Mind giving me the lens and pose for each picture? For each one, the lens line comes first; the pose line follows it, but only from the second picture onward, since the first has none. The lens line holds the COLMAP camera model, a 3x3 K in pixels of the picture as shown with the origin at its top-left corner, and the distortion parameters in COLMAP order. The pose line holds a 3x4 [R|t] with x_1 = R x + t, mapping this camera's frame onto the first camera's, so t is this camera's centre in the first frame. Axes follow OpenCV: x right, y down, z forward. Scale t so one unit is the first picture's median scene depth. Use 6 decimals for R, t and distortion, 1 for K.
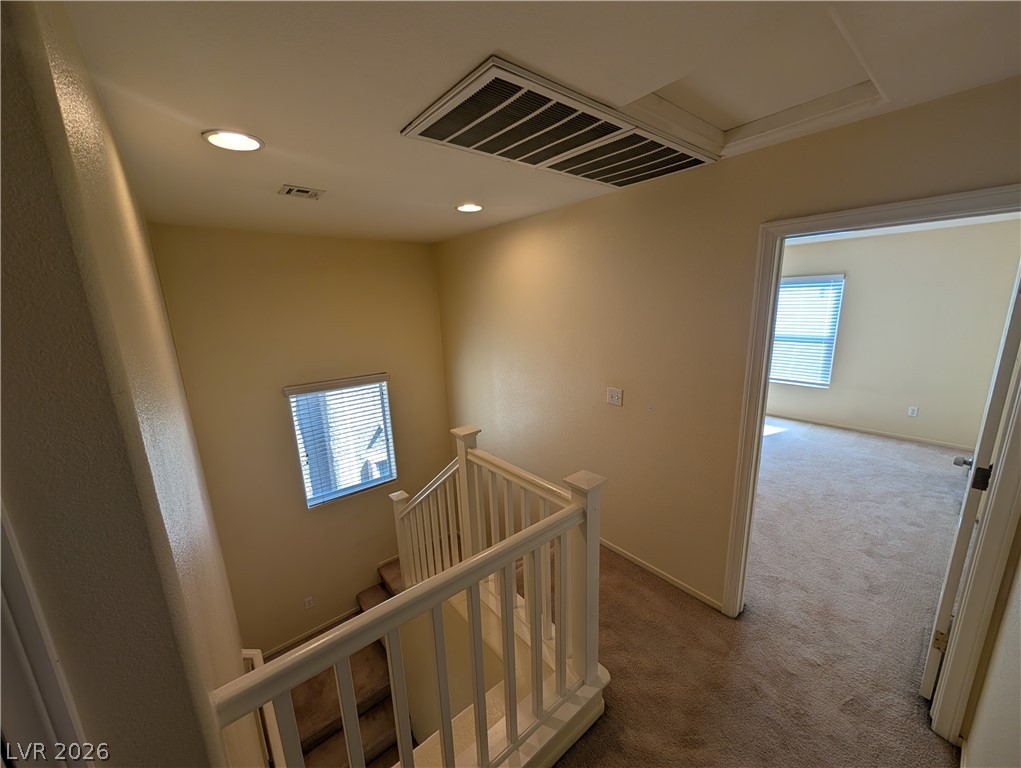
lens RADIAL K [[388.7, 0, 513.8], [0, 388.7, 388.7], [0, 0, 1]] dist [0.000500, 0.000359]
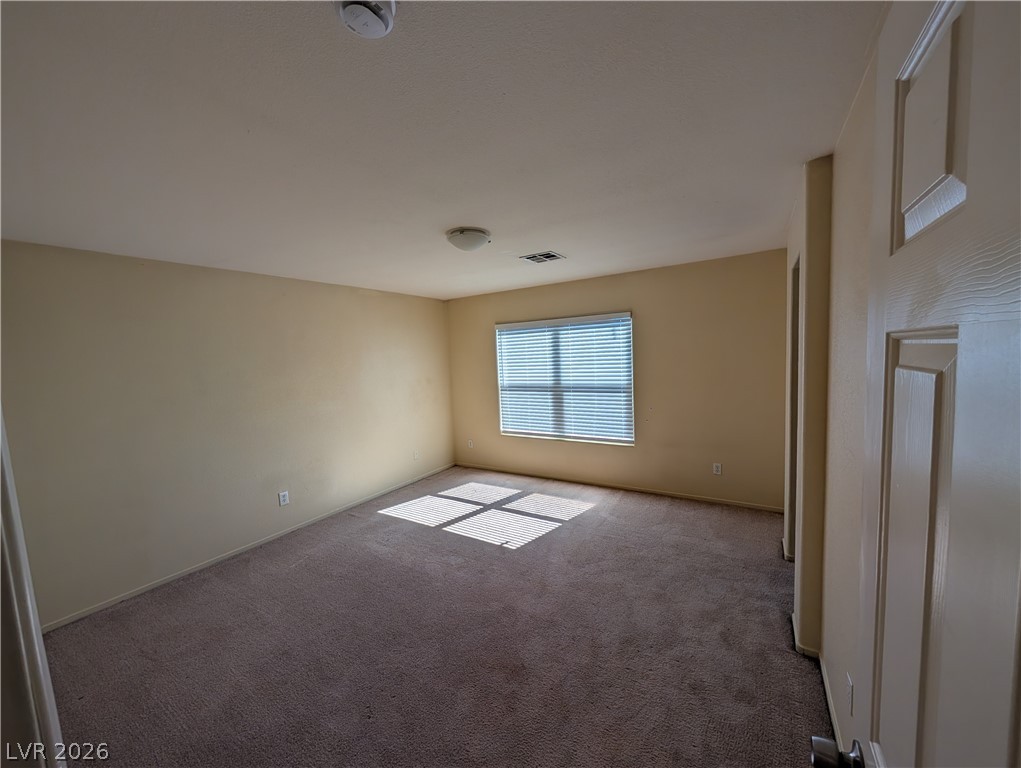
lens RADIAL K [[388.7, 0, 514.7], [0, 388.7, 388.8], [0, 0, 1]] dist [0.000500, 0.000359]
pose [[0.947680, -0.040561, 0.316636, 0.365683], [0.085203, 0.988050, -0.128441, -0.043519], [-0.307642, 0.148699, 0.939811, 0.331427]]
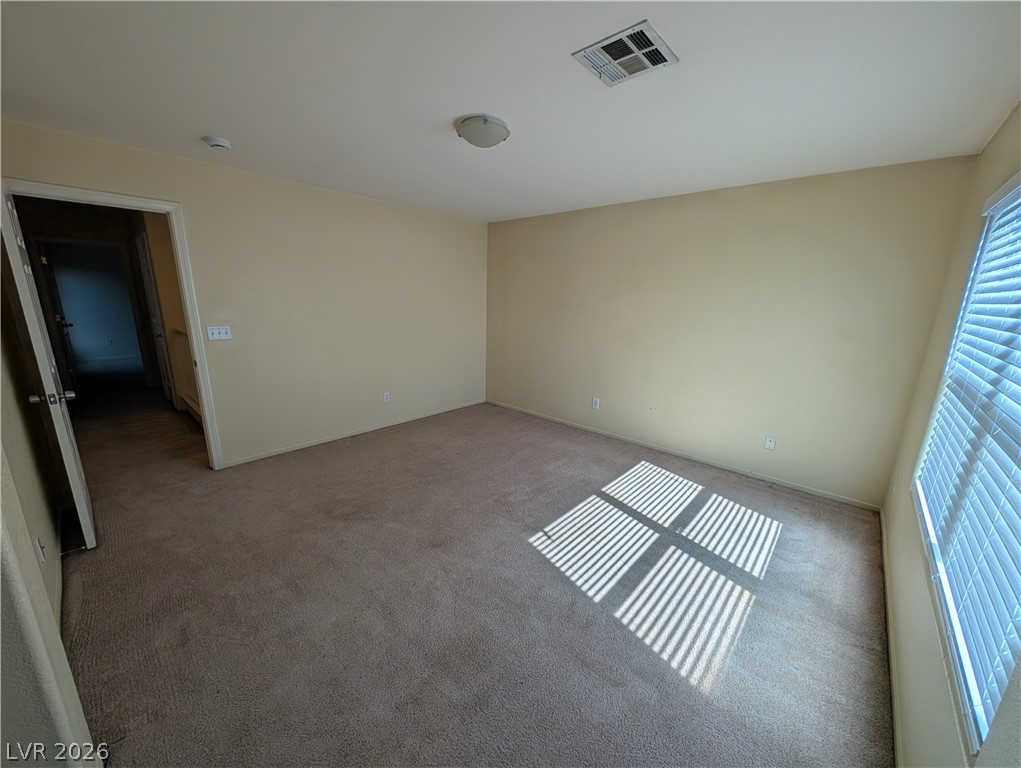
lens RADIAL K [[388.7, 0, 517.0], [0, 388.7, 383.1], [0, 0, 1]] dist [0.000500, 0.000359]
pose [[0.148943, 0.249944, -0.956736, 1.058496], [-0.246146, 0.946445, 0.208936, -0.168206], [0.957720, 0.204377, 0.202489, 0.884301]]
